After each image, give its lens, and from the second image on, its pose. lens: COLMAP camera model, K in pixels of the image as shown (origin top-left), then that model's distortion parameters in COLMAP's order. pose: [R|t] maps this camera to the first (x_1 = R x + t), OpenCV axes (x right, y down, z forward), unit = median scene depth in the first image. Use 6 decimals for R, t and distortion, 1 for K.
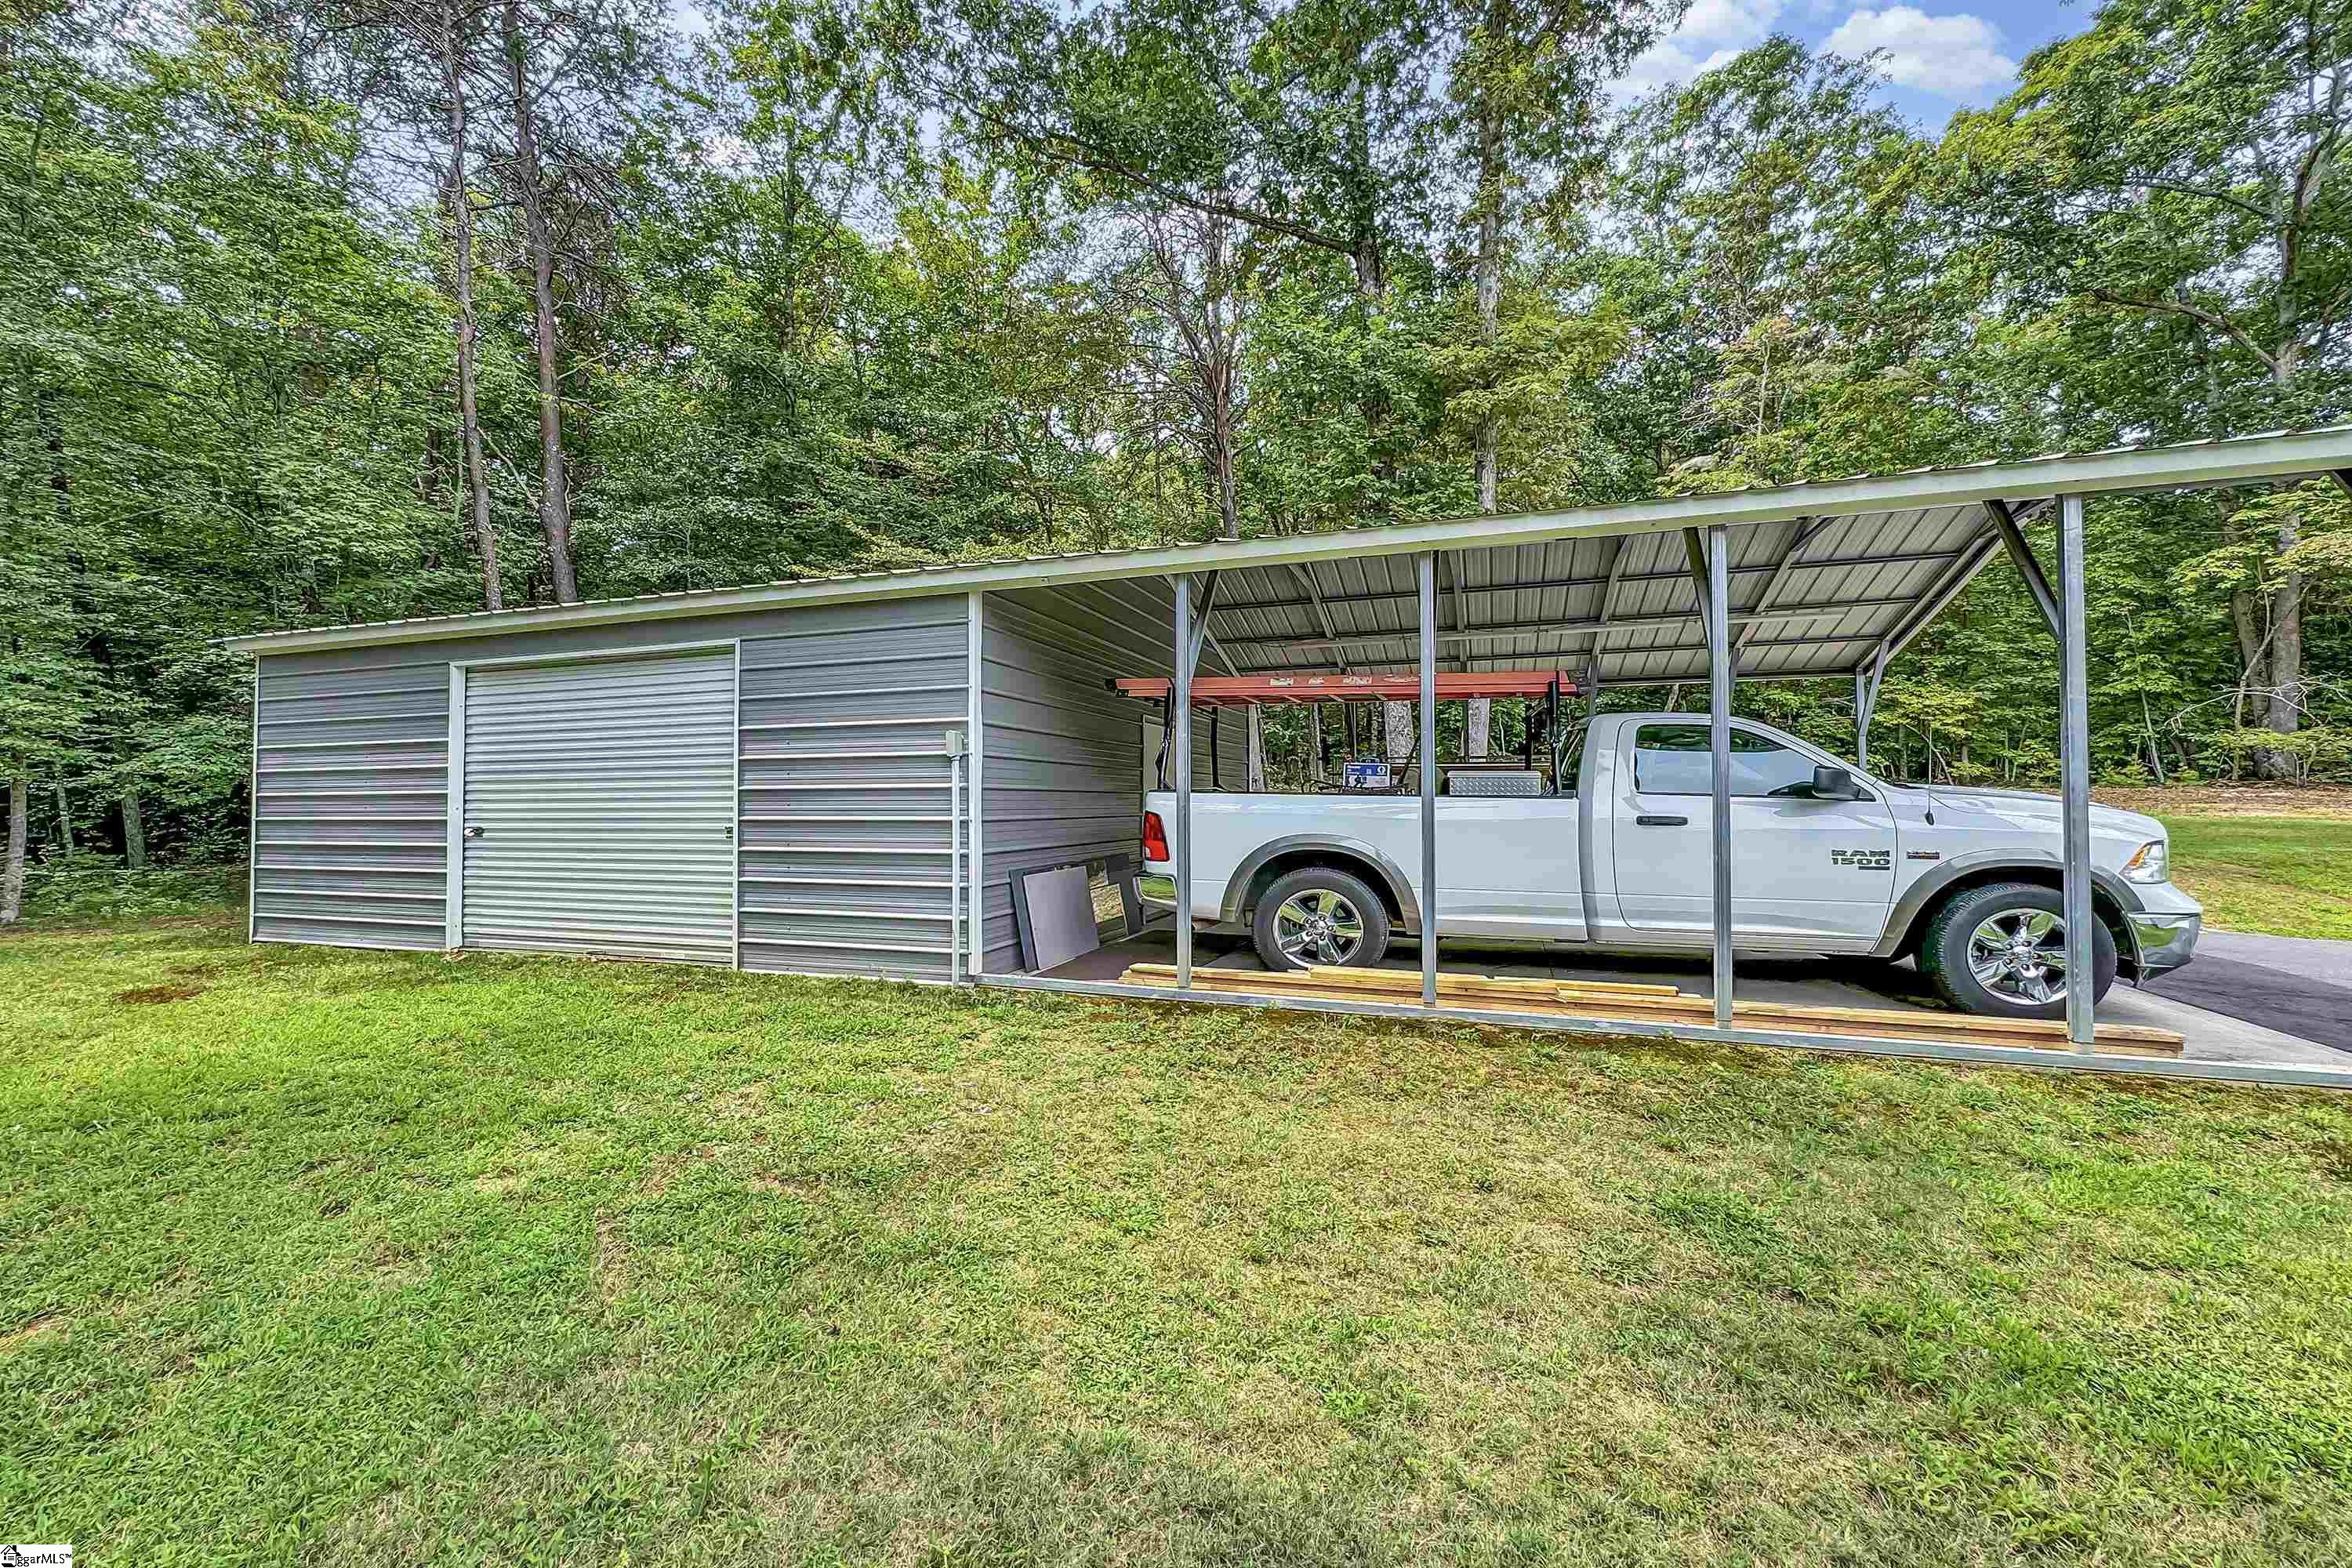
lens RADIAL K [[945.8, 0, 1170.8], [0, 945.8, 790.4], [0, 0, 1]] dist [0.000109, -0.000084]
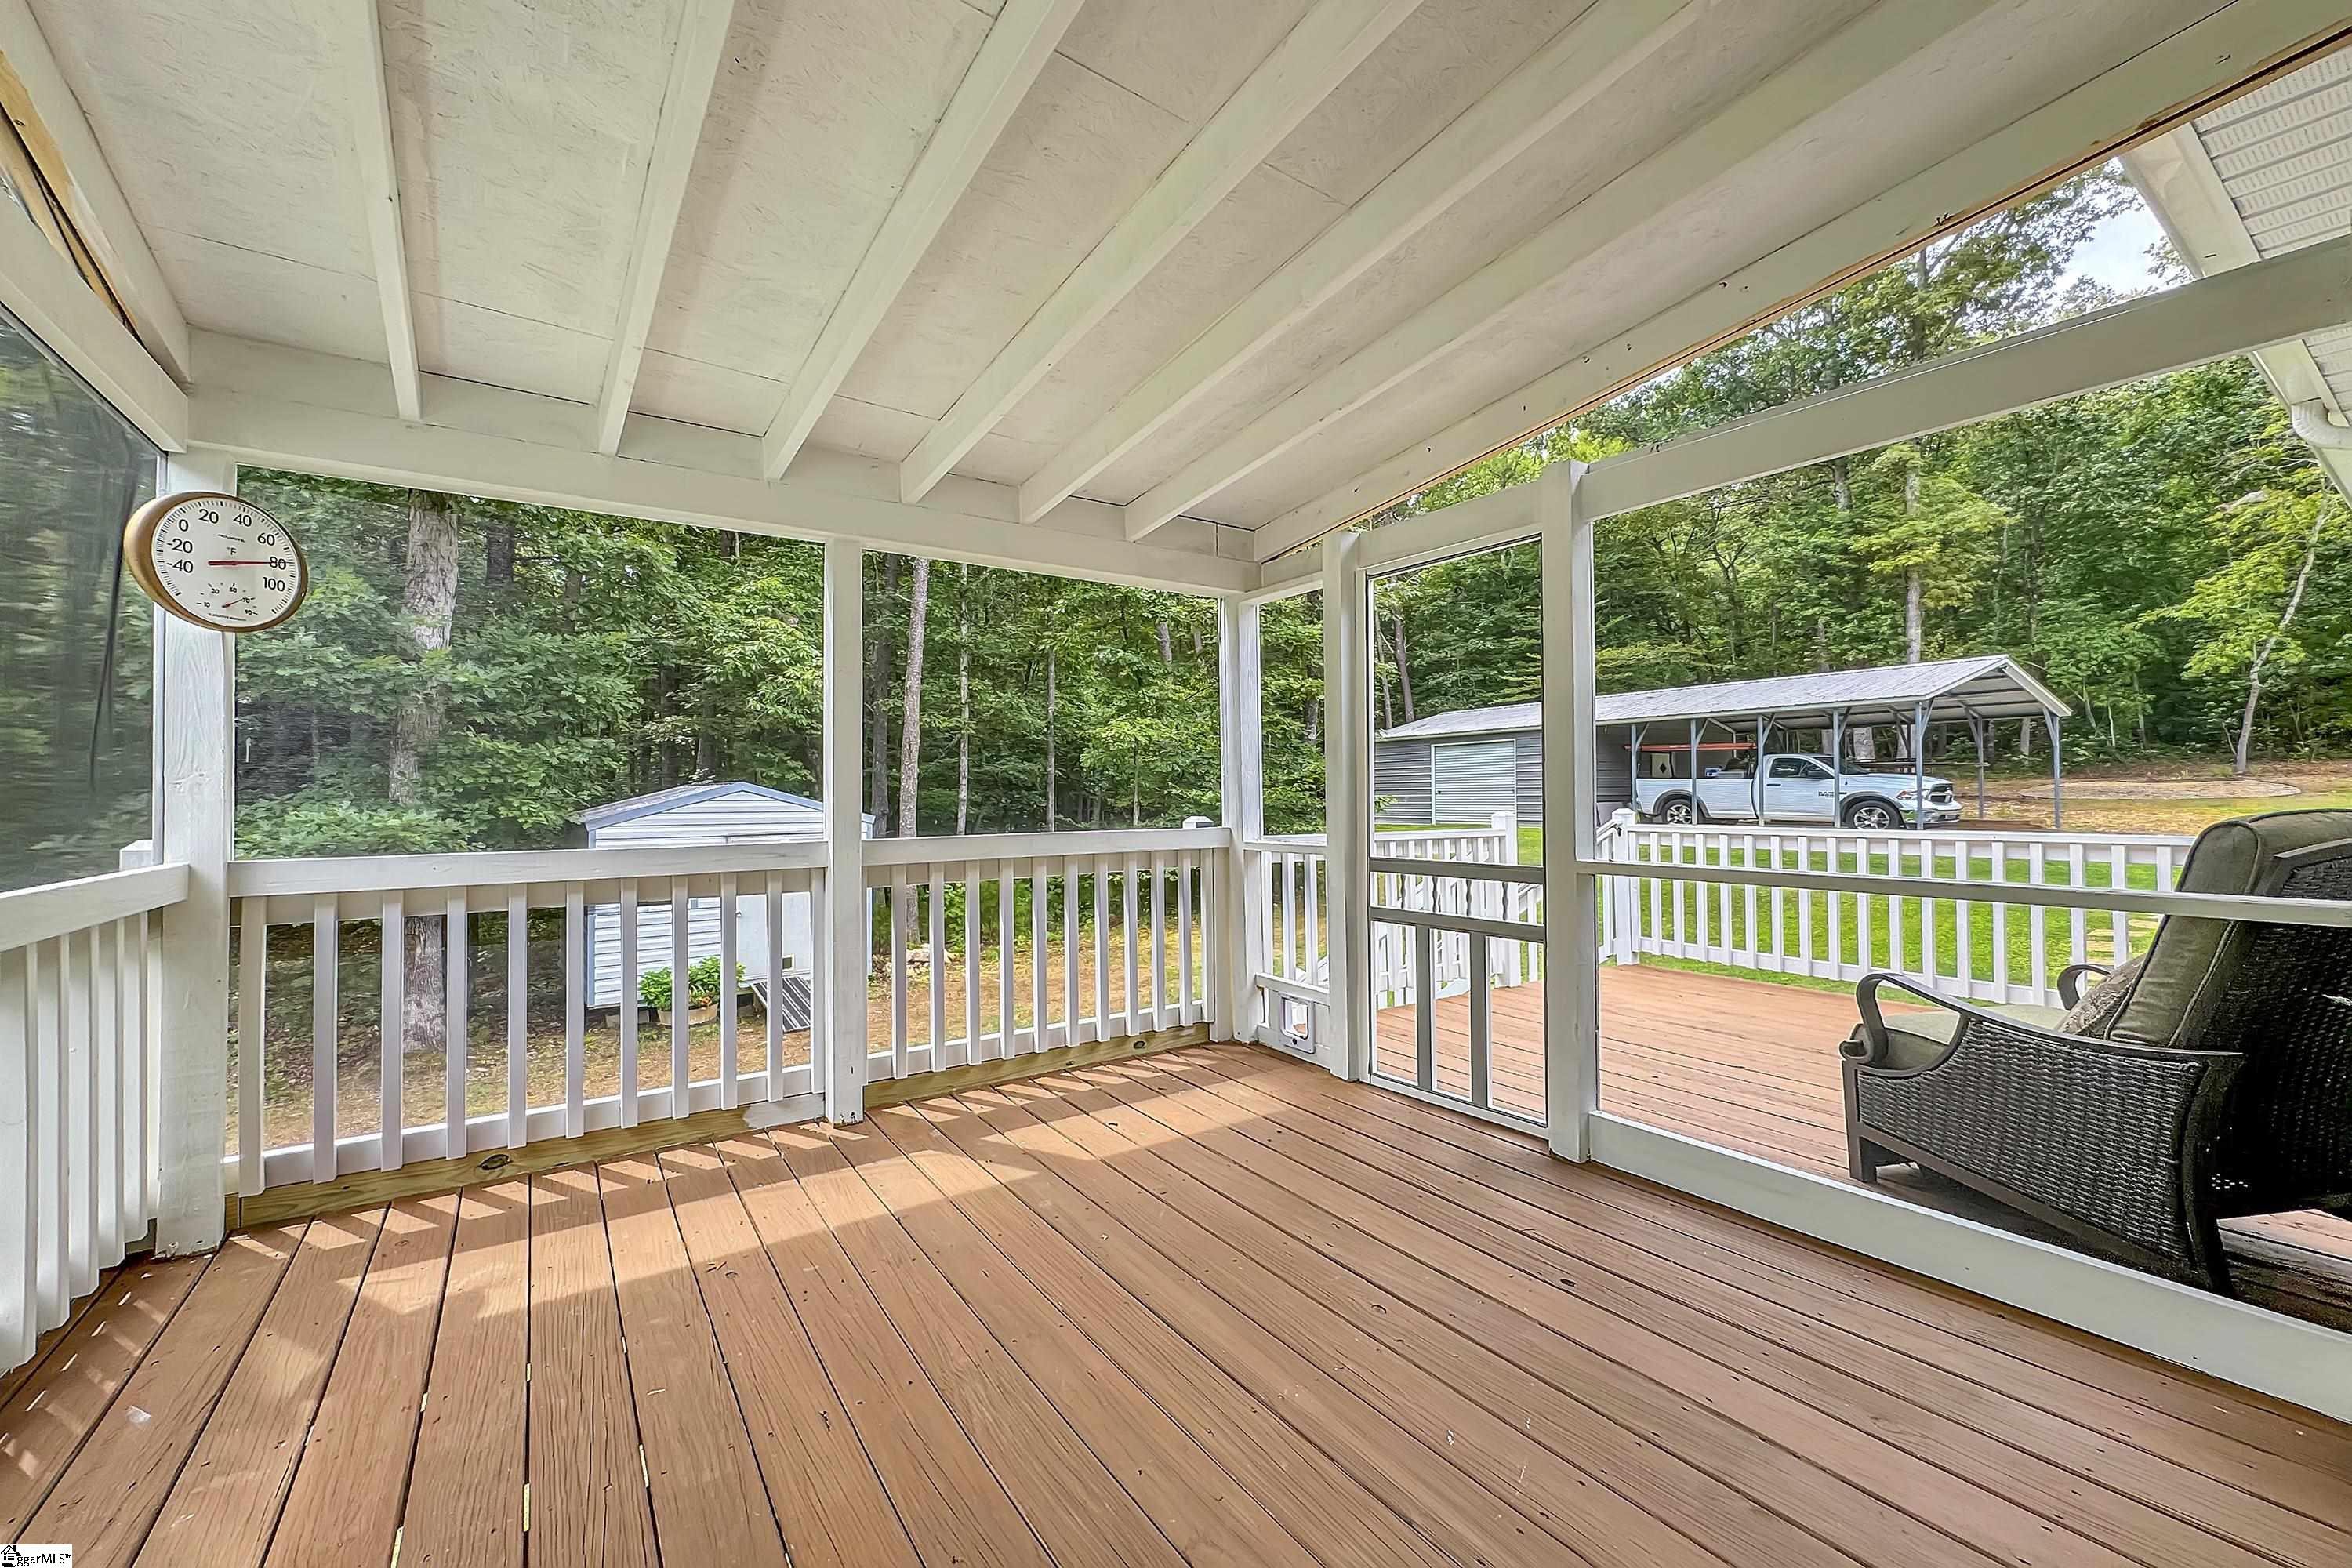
lens RADIAL K [[945.8, 0, 1184.9], [0, 945.8, 787.8], [0, 0, 1]] dist [0.000109, -0.000084]
pose [[0.783905, -0.000375, -0.620881, 0.815259], [0.004807, 0.999974, 0.005465, 0.006576], [0.620862, -0.007269, 0.783886, -2.650030]]
